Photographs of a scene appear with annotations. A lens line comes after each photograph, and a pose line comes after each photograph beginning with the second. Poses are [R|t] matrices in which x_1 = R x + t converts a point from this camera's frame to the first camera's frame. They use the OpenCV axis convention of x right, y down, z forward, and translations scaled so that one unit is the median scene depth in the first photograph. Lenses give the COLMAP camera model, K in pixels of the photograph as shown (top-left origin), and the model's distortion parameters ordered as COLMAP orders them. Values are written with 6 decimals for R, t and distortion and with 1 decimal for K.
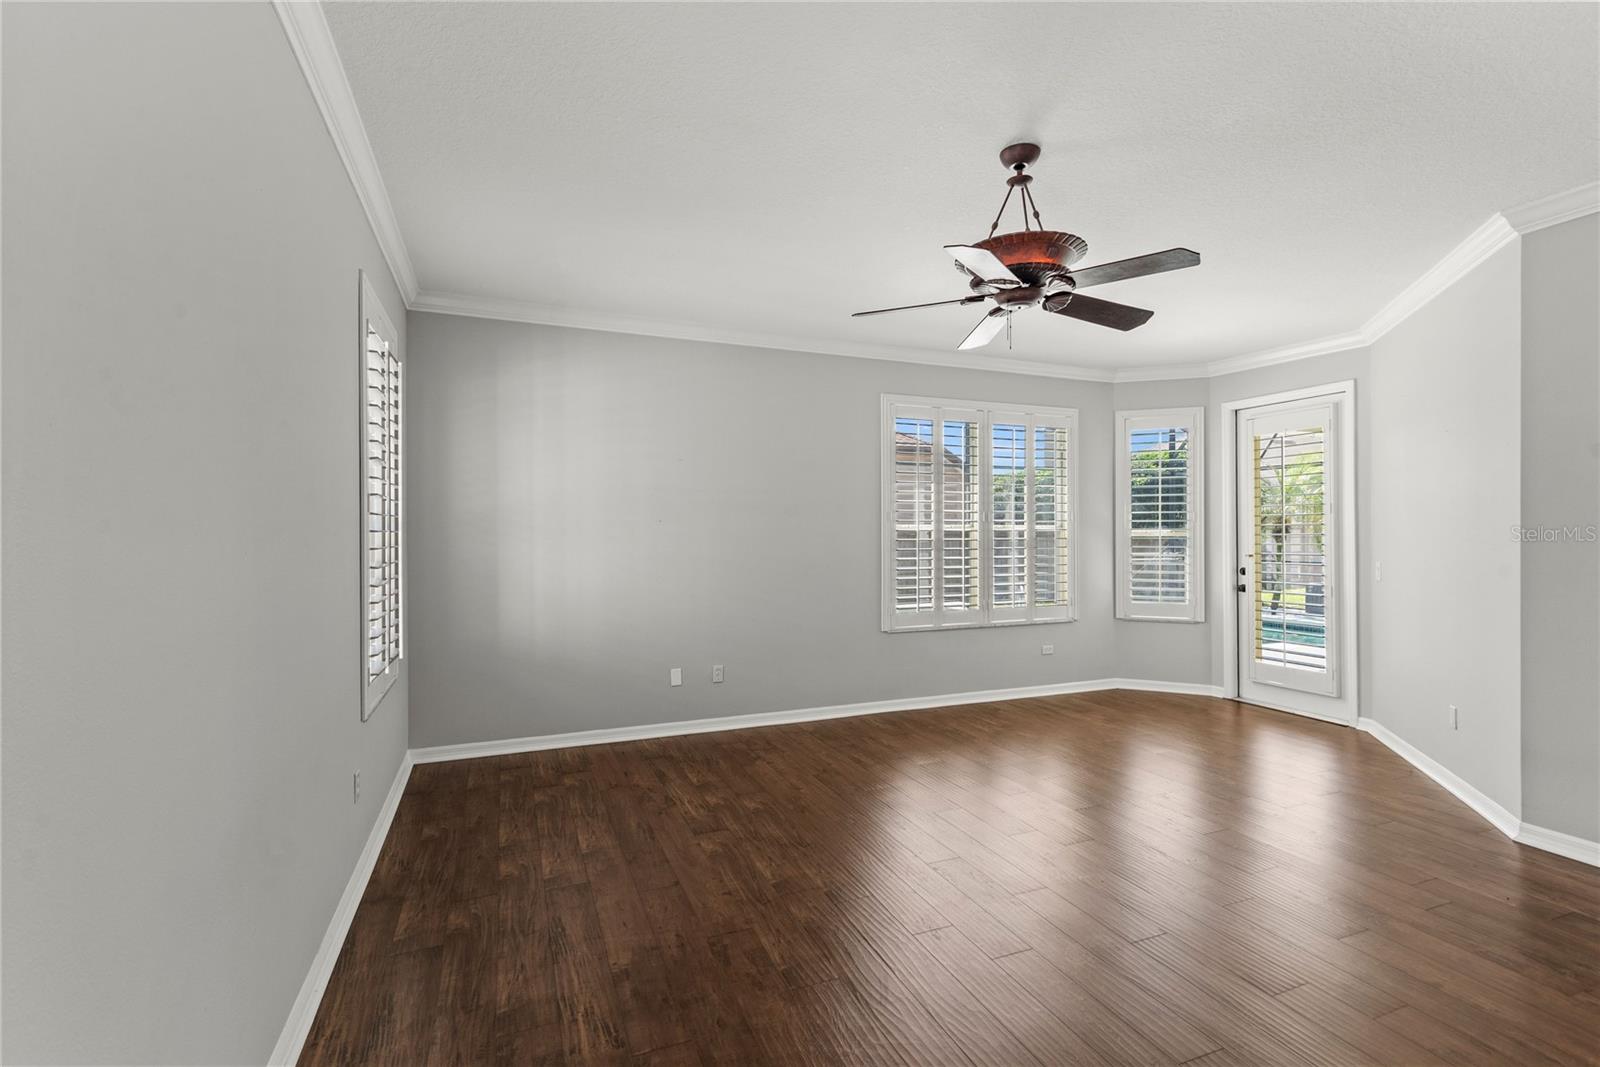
lens RADIAL K [[719.6, 0, 802.7], [0, 719.6, 538.0], [0, 0, 1]] dist [0.003785, 0.000160]
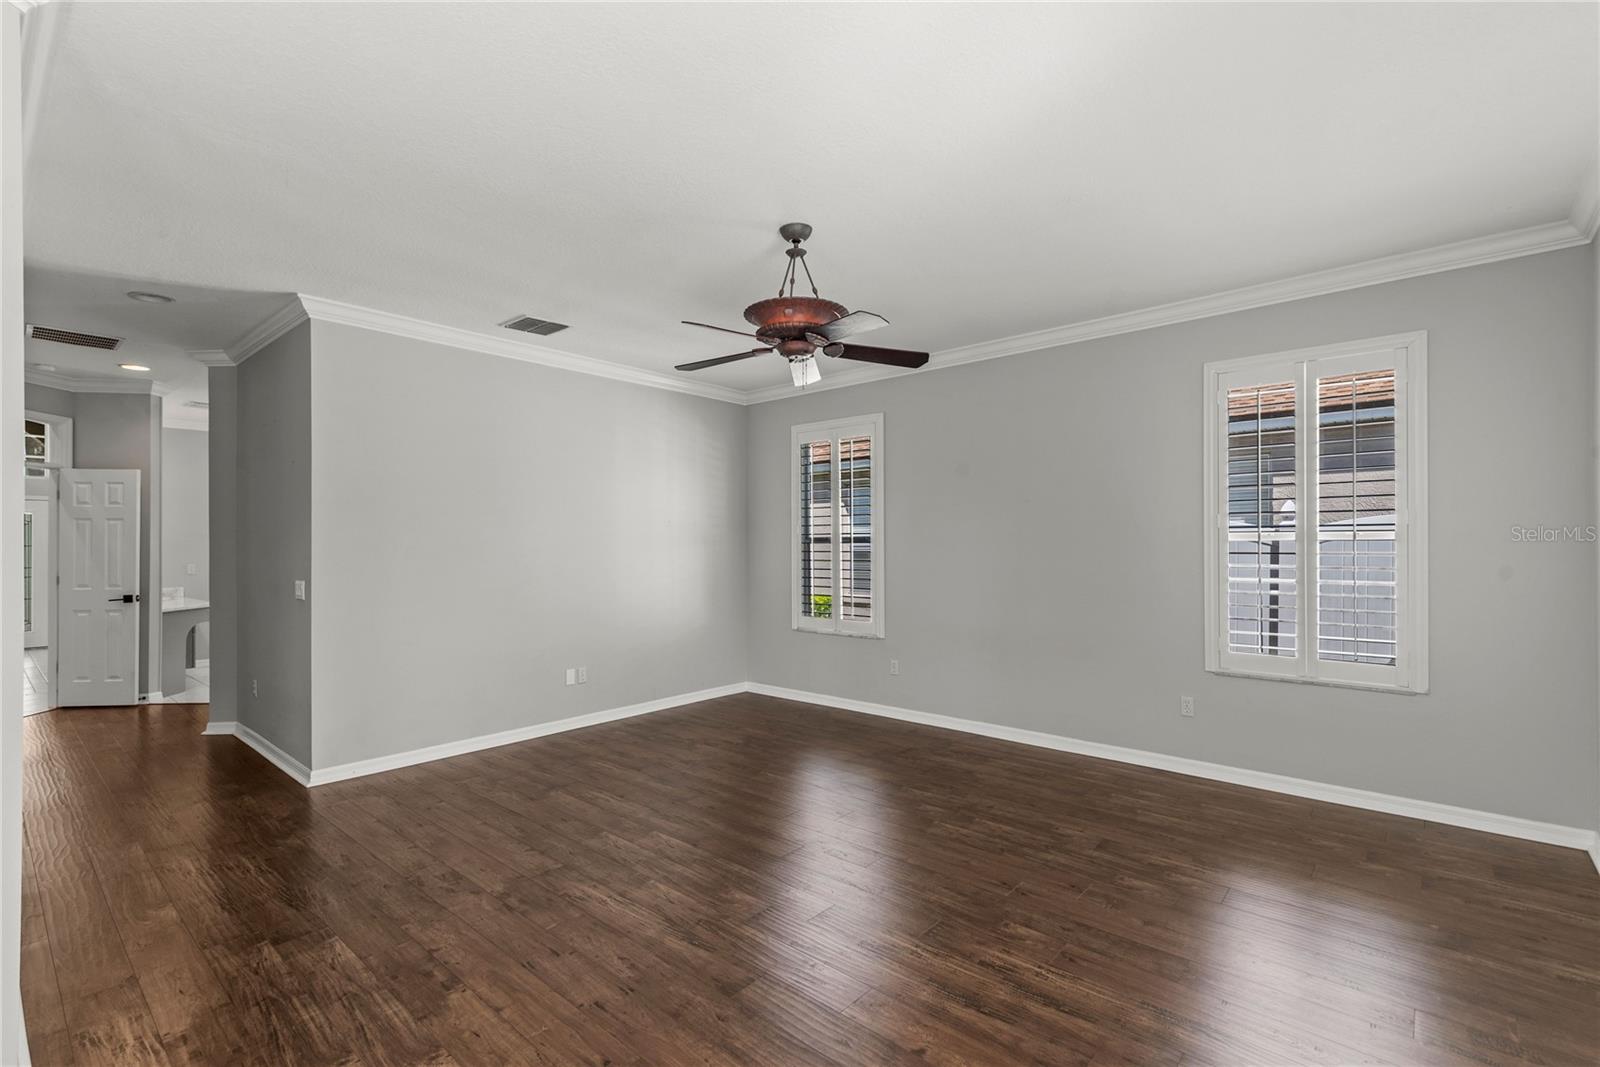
lens RADIAL K [[719.6, 0, 798.7], [0, 719.6, 532.1], [0, 0, 1]] dist [0.003785, 0.000160]
pose [[-0.895654, -0.001633, -0.444749, 0.542187], [0.001893, 0.999970, -0.007485, -0.012758], [0.444748, -0.007546, -0.895624, 1.347774]]
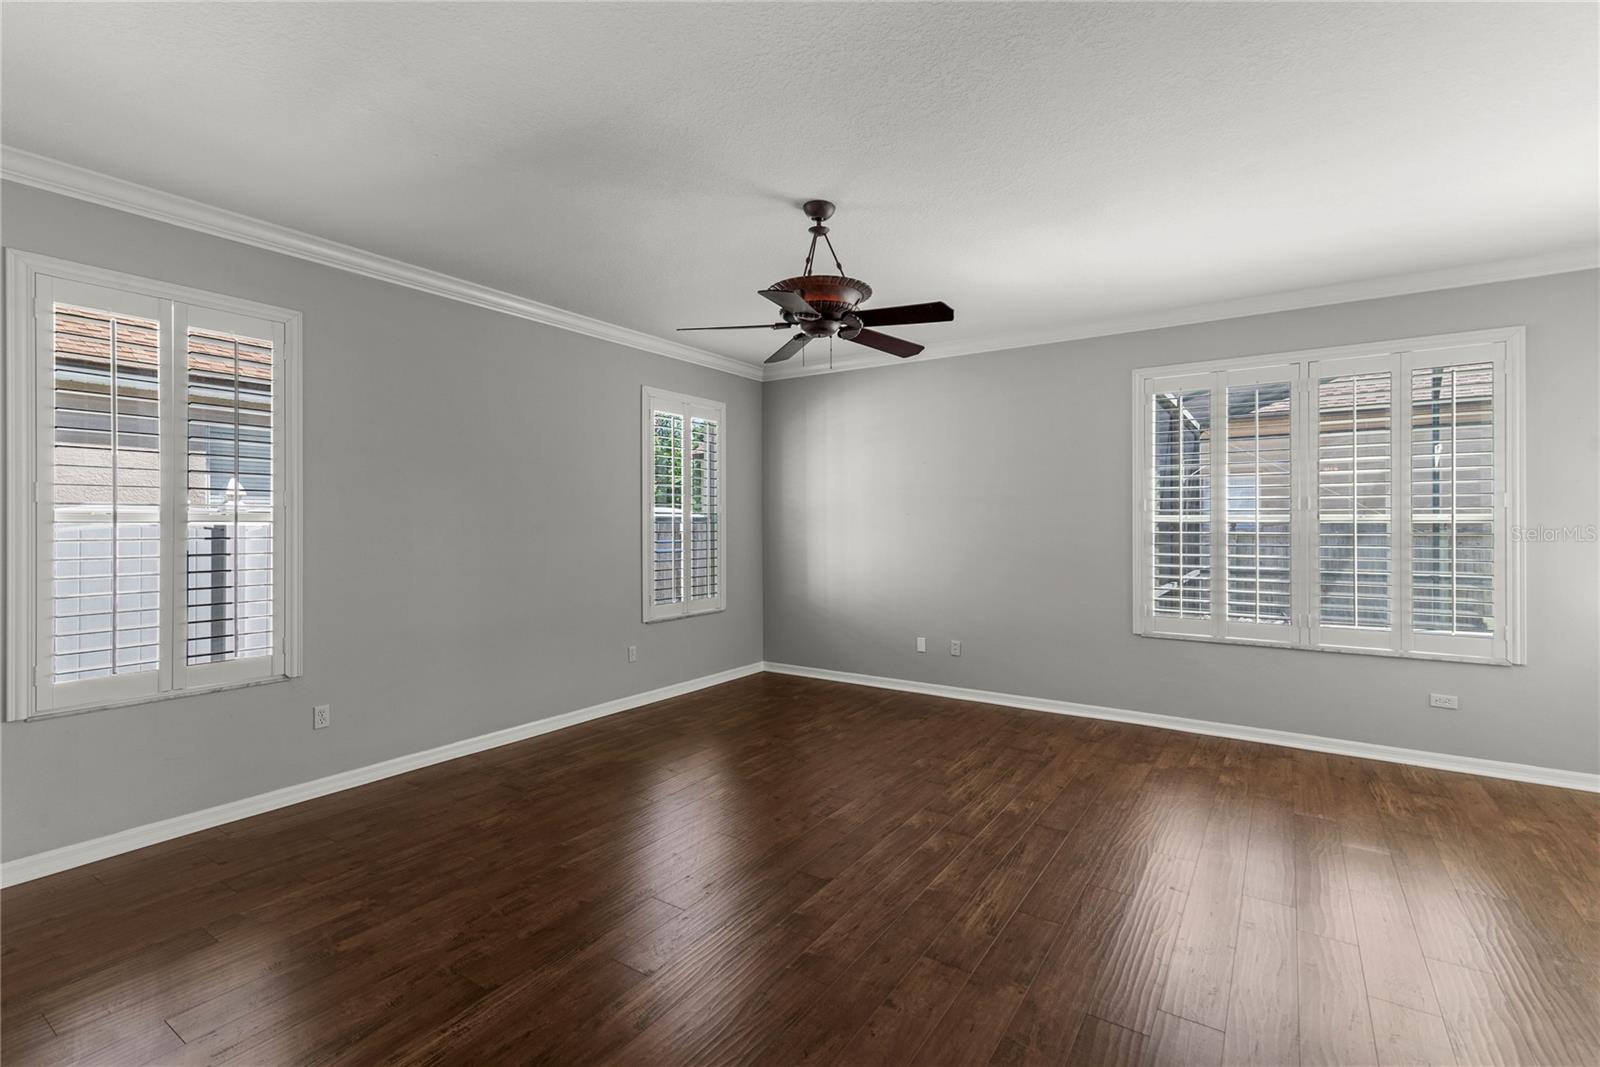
lens RADIAL K [[719.6, 0, 809.2], [0, 719.6, 526.2], [0, 0, 1]] dist [0.003785, 0.000160]
pose [[0.561781, 0.006457, -0.827261, 0.828146], [-0.009314, 0.999956, 0.001480, -0.003773], [0.827234, 0.006874, 0.561816, 0.204610]]
